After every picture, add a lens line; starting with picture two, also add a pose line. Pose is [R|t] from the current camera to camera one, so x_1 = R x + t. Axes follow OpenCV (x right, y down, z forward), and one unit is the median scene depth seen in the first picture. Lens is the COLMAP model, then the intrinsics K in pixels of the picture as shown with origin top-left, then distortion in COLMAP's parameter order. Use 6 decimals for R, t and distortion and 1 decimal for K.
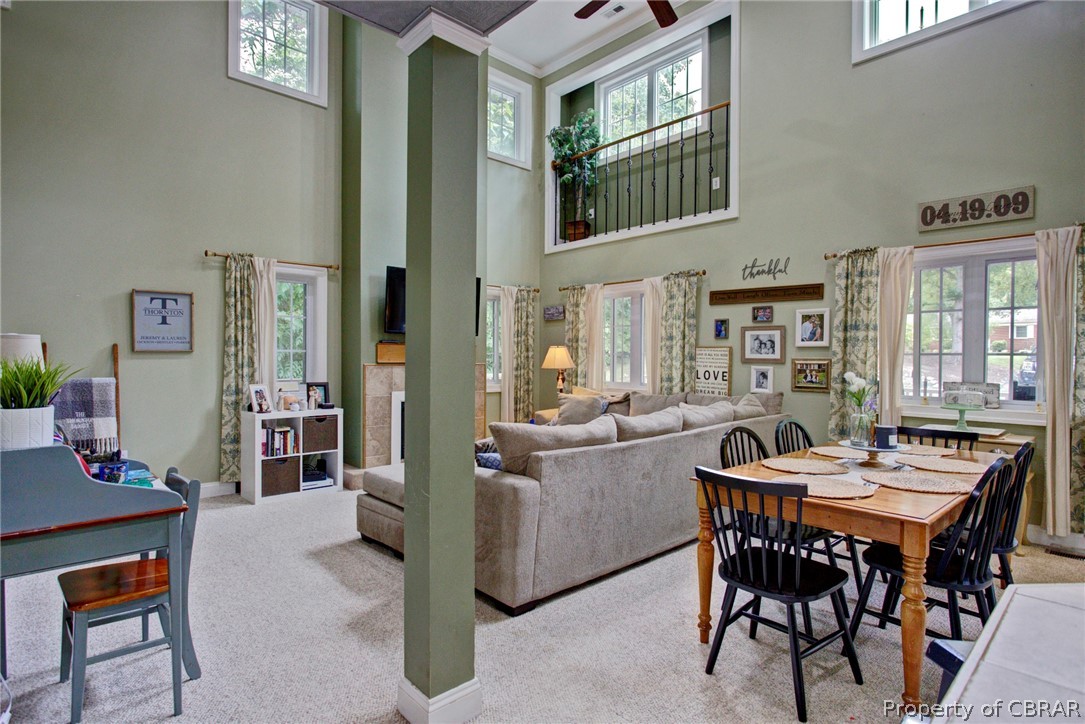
lens RADIAL K [[558.4, 0, 542.7], [0, 558.4, 363.2], [0, 0, 1]] dist [-0.002657, 0.000313]
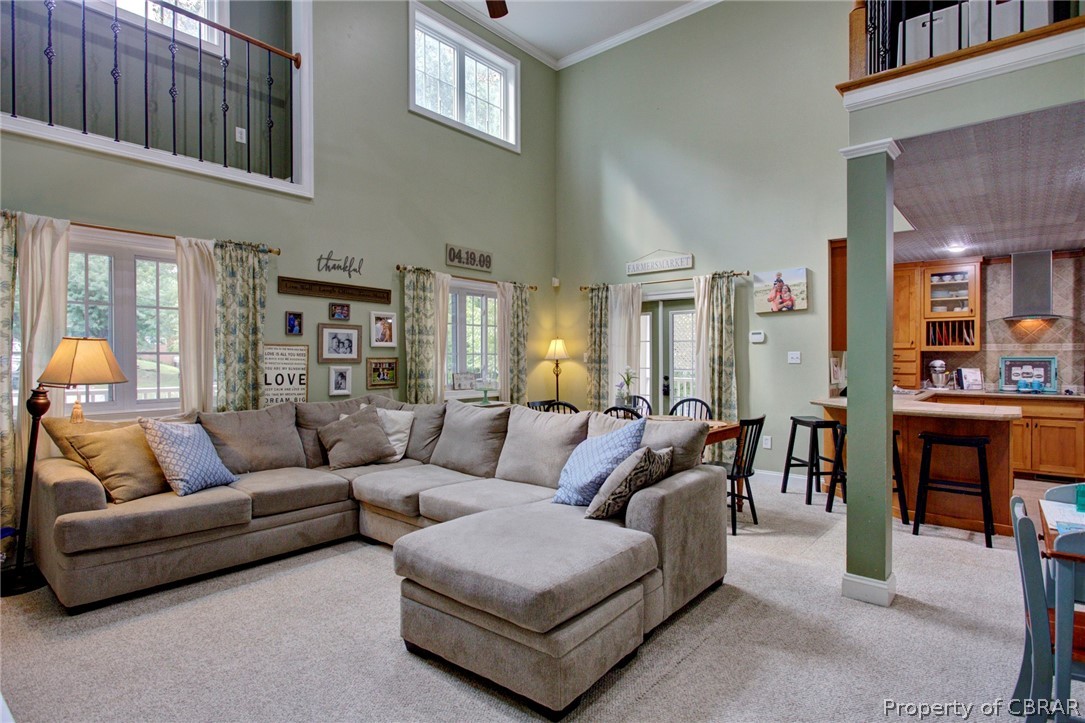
lens RADIAL K [[558.4, 0, 543.0], [0, 558.4, 357.5], [0, 0, 1]] dist [-0.002657, 0.000313]
pose [[-0.119262, -0.014788, 0.992753, -0.595933], [0.005115, 0.999867, 0.015509, -0.022819], [-0.992850, 0.006927, -0.119170, 0.772791]]
